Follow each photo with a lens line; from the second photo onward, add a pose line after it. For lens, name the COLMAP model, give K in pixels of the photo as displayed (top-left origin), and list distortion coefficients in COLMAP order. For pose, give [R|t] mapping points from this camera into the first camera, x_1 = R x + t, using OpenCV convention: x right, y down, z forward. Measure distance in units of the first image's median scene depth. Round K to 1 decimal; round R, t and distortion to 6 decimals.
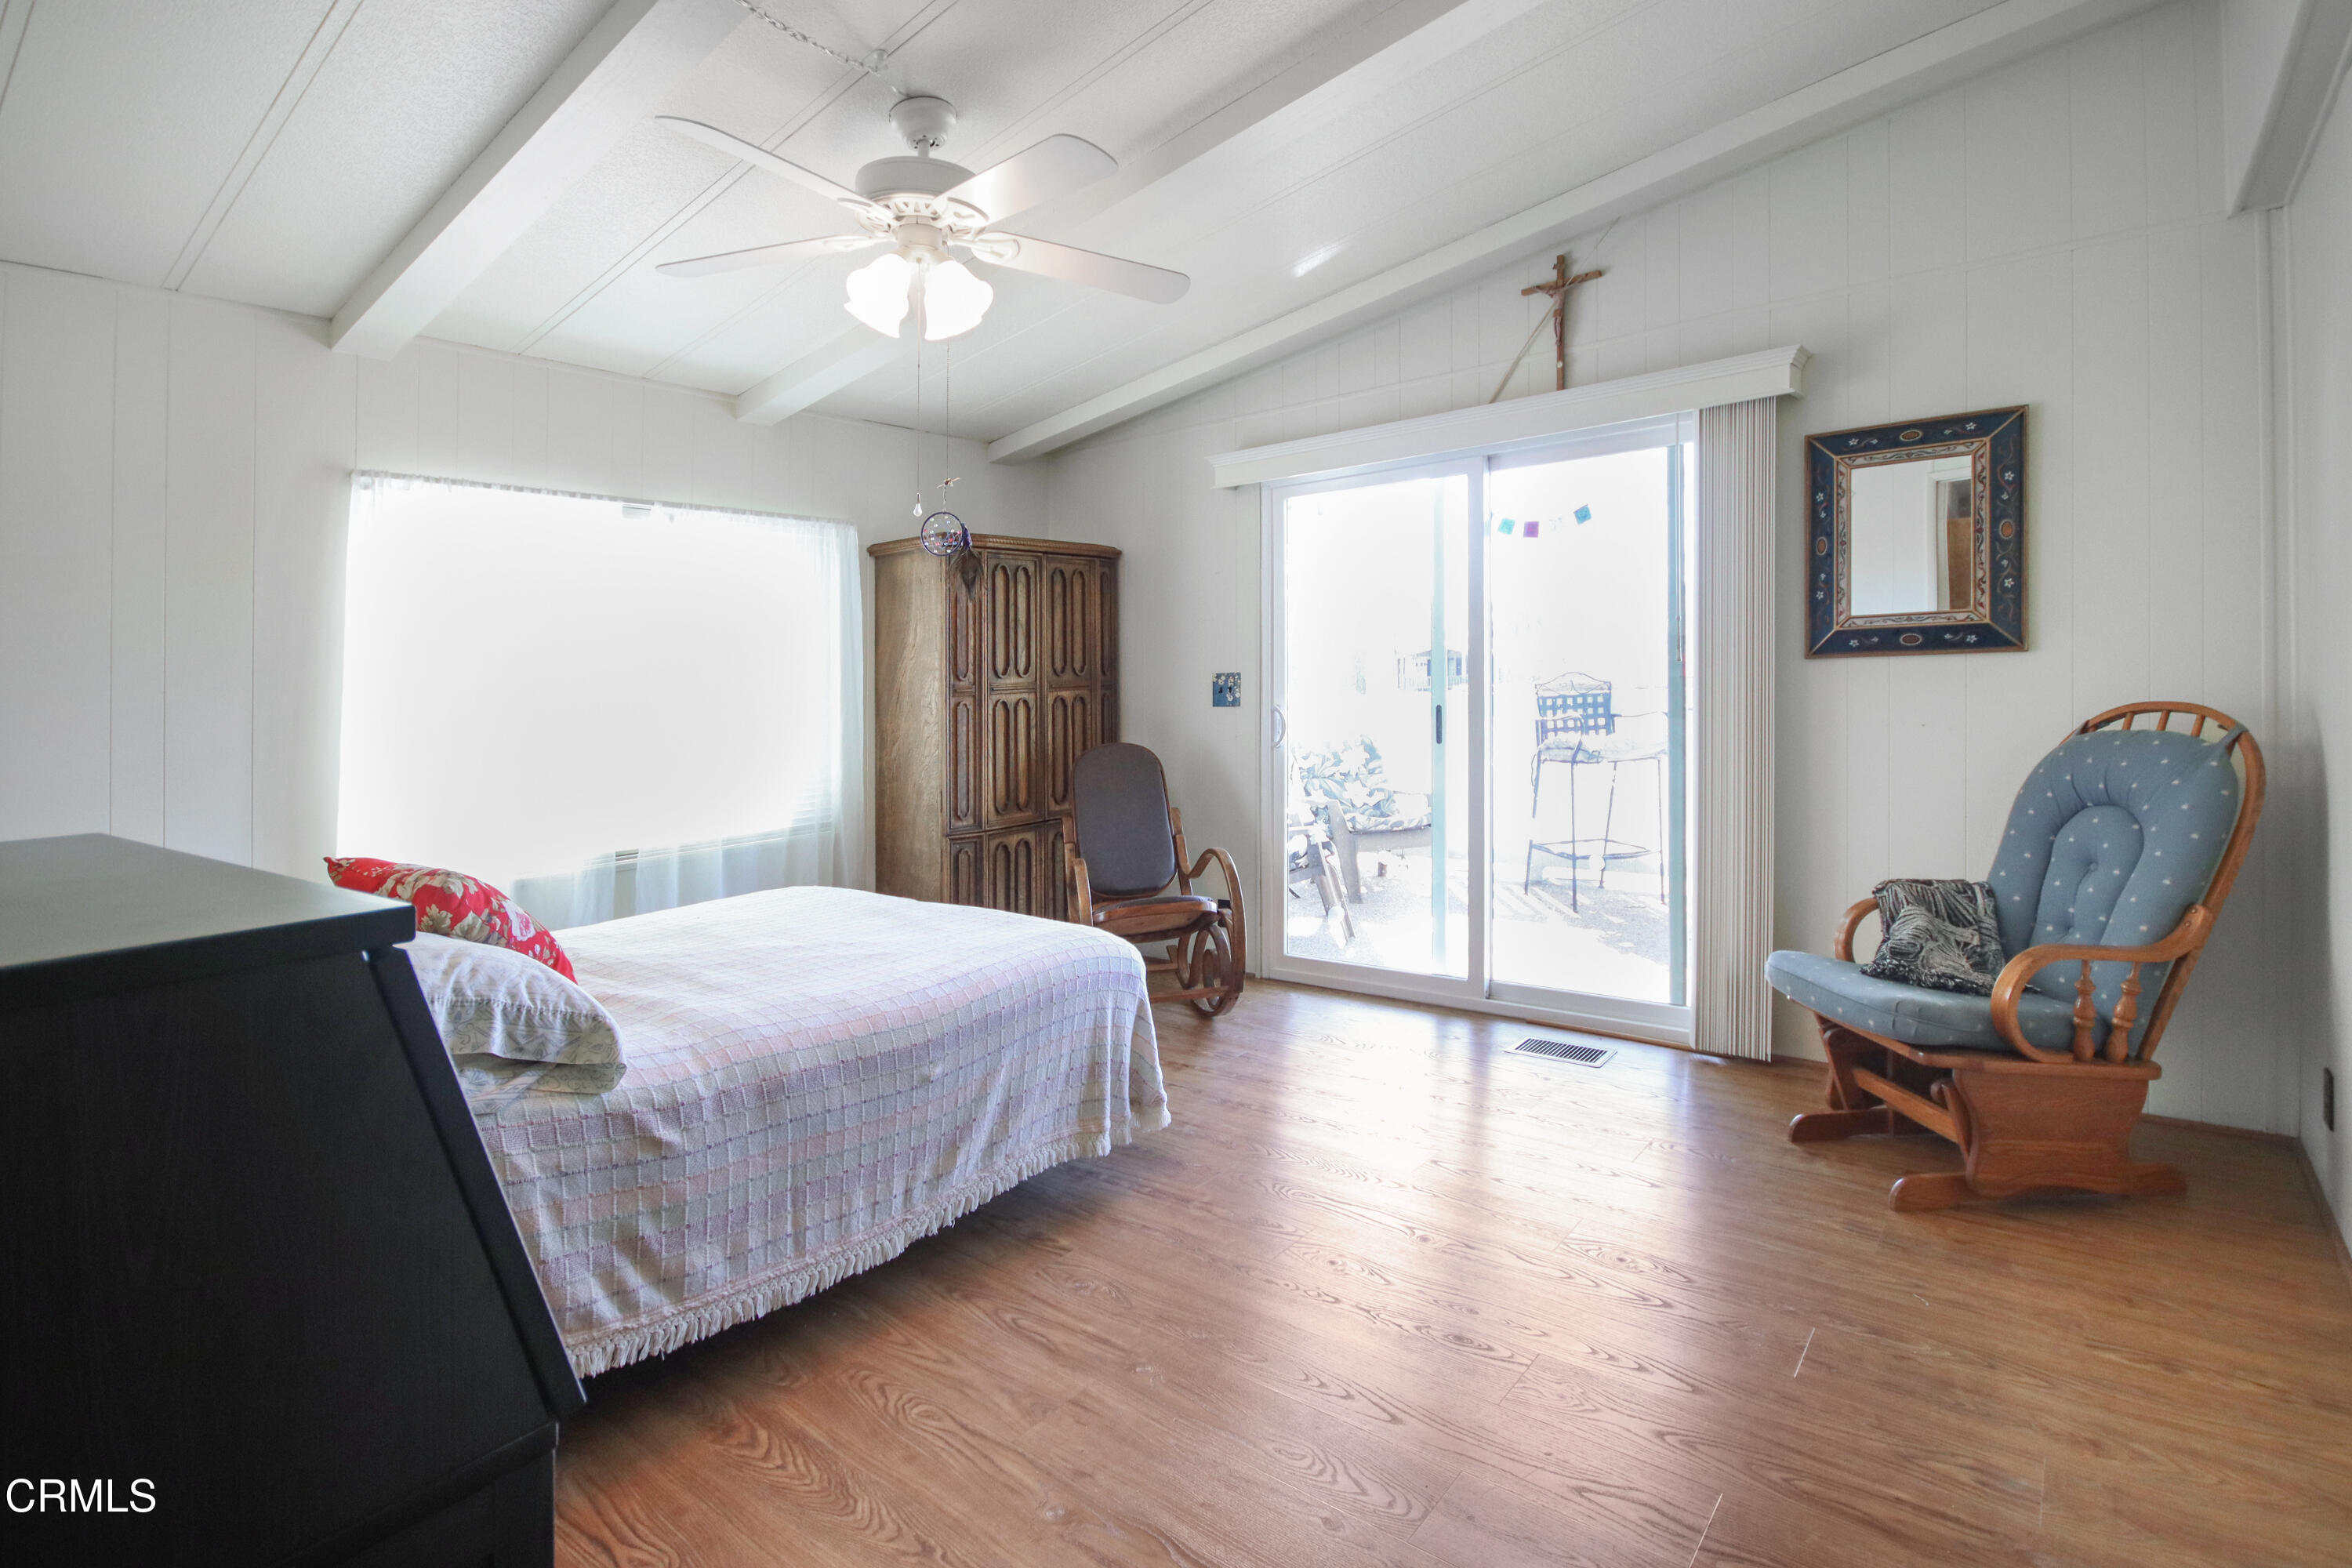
lens RADIAL K [[1145.6, 0, 1114.4], [0, 1145.6, 710.4], [0, 0, 1]] dist [-0.014011, -0.000748]
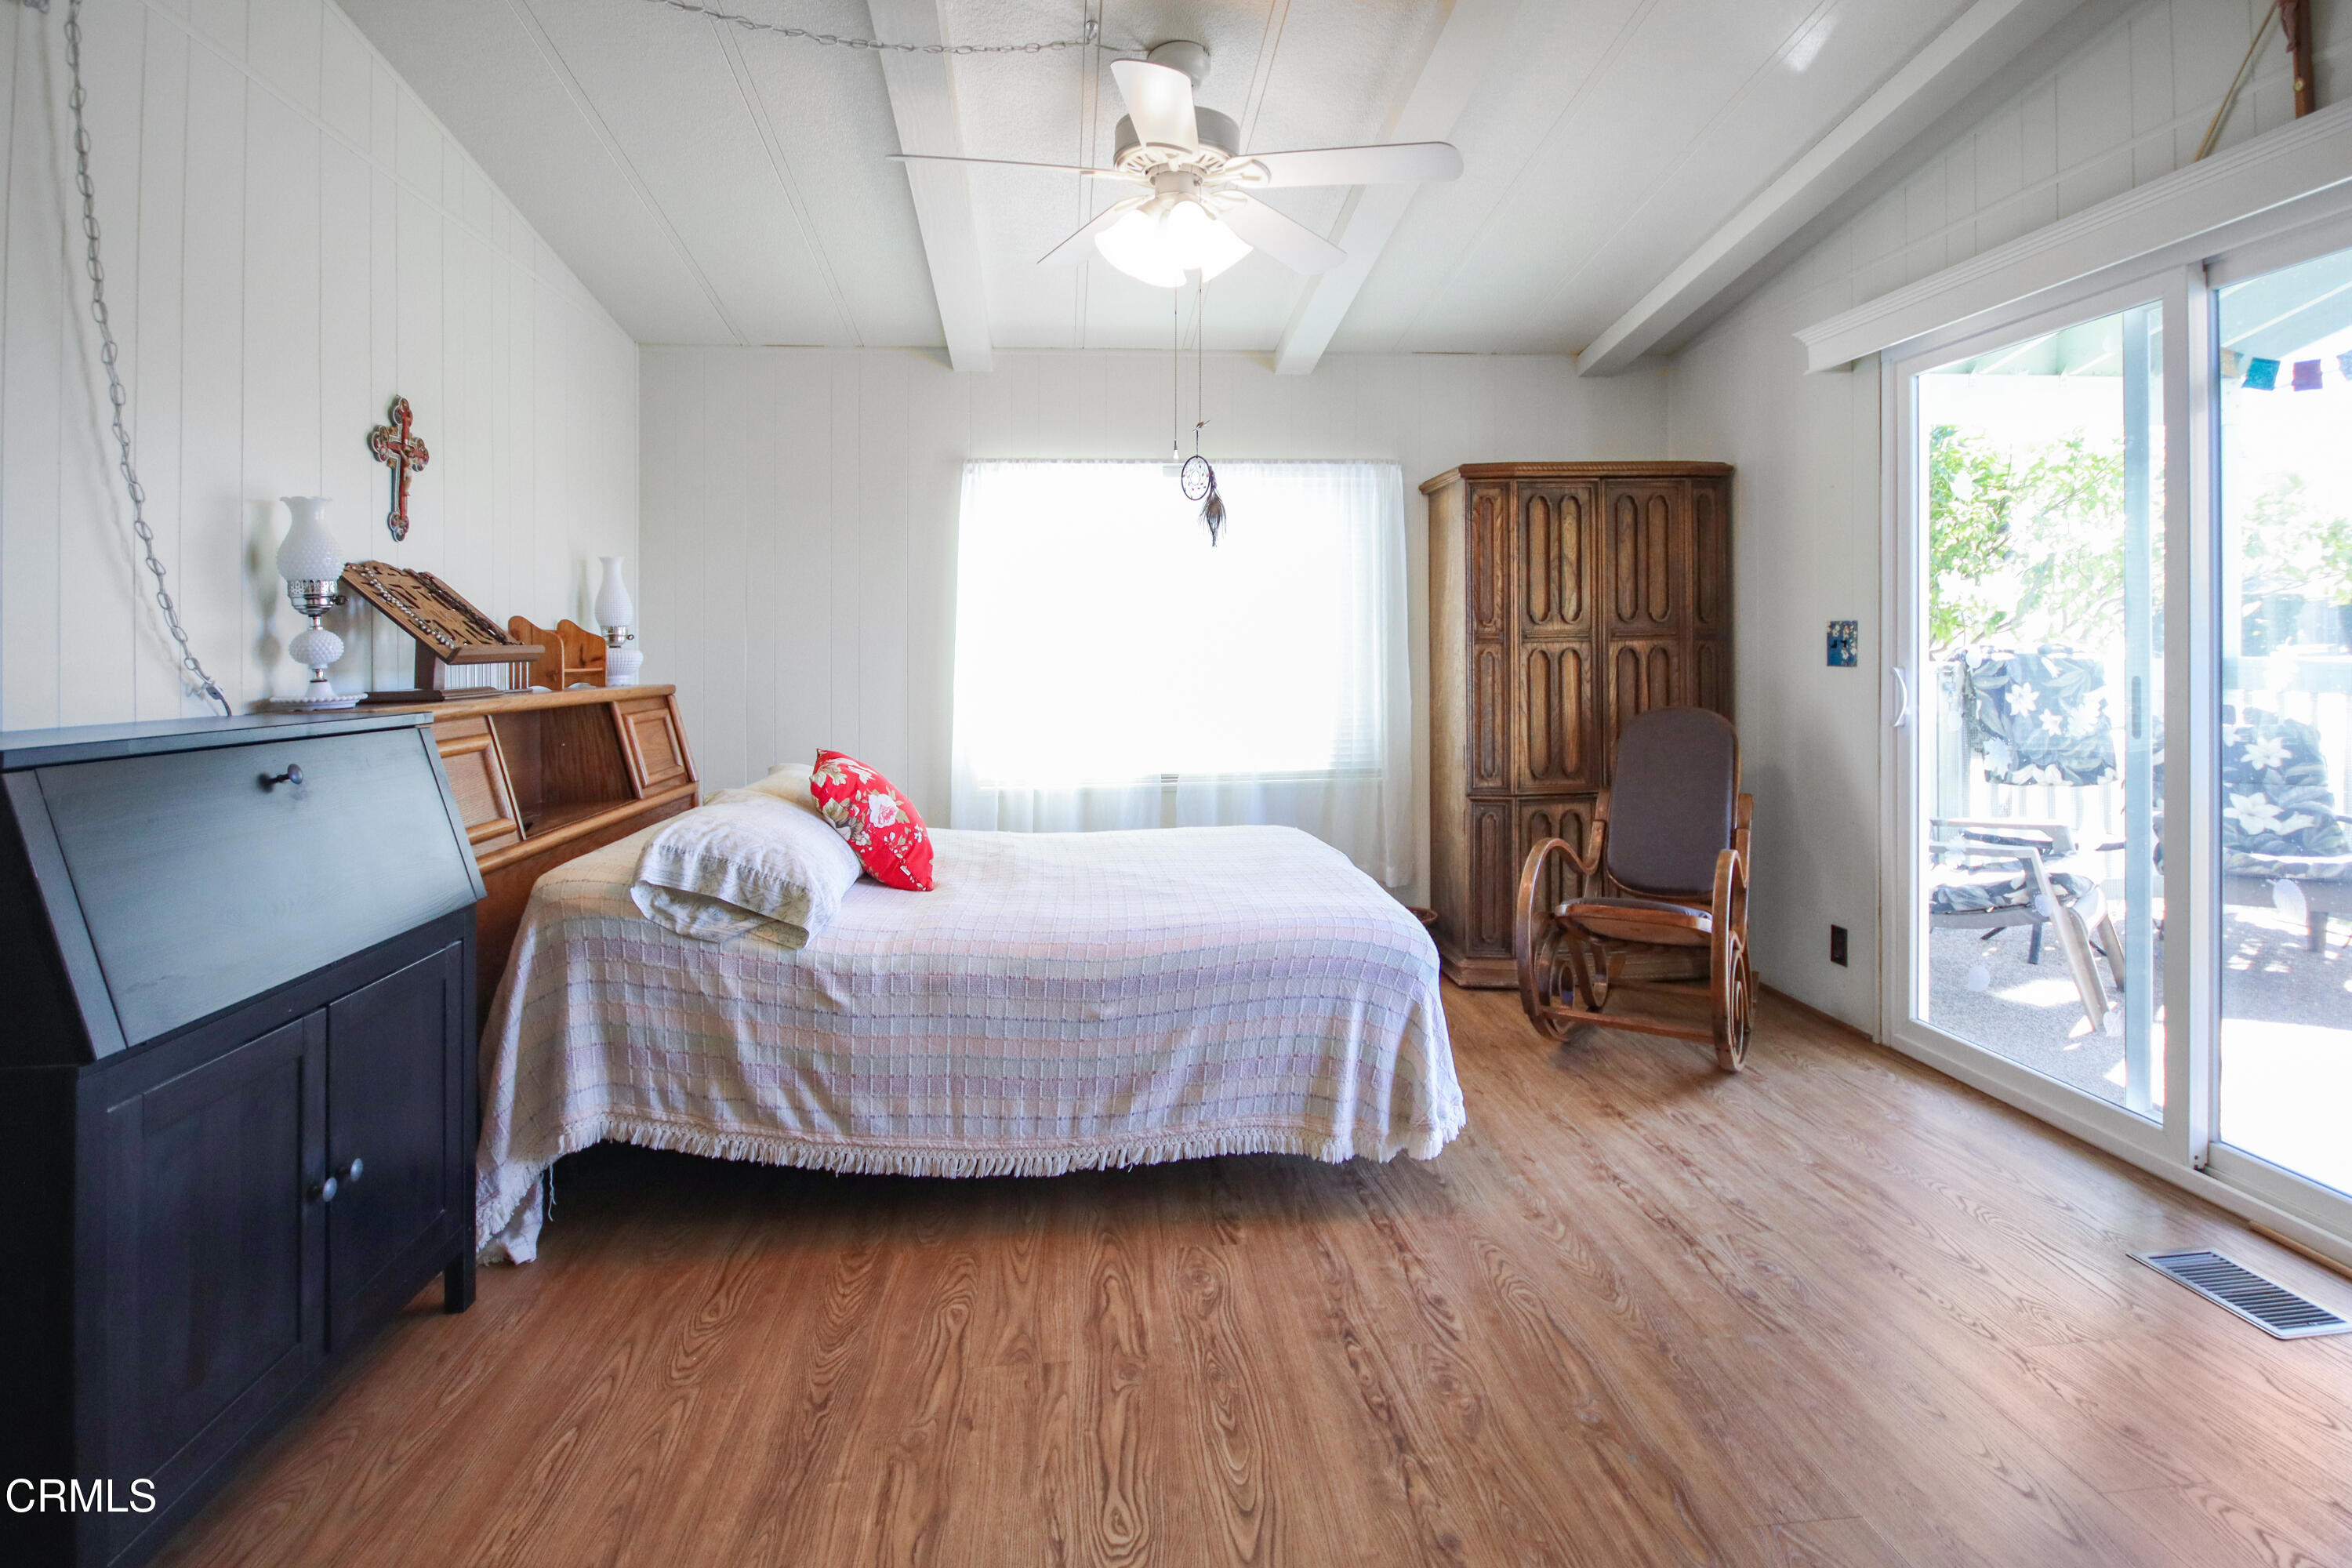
lens RADIAL K [[1163.0, 0, 1169.8], [0, 1163.0, 661.2], [0, 0, 1]] dist [-0.017083, -0.000125]
pose [[0.701223, 0.034659, -0.712099, 0.567988], [-0.028465, 0.999382, 0.020612, -0.017059], [0.712374, 0.005816, 0.701776, 0.294477]]
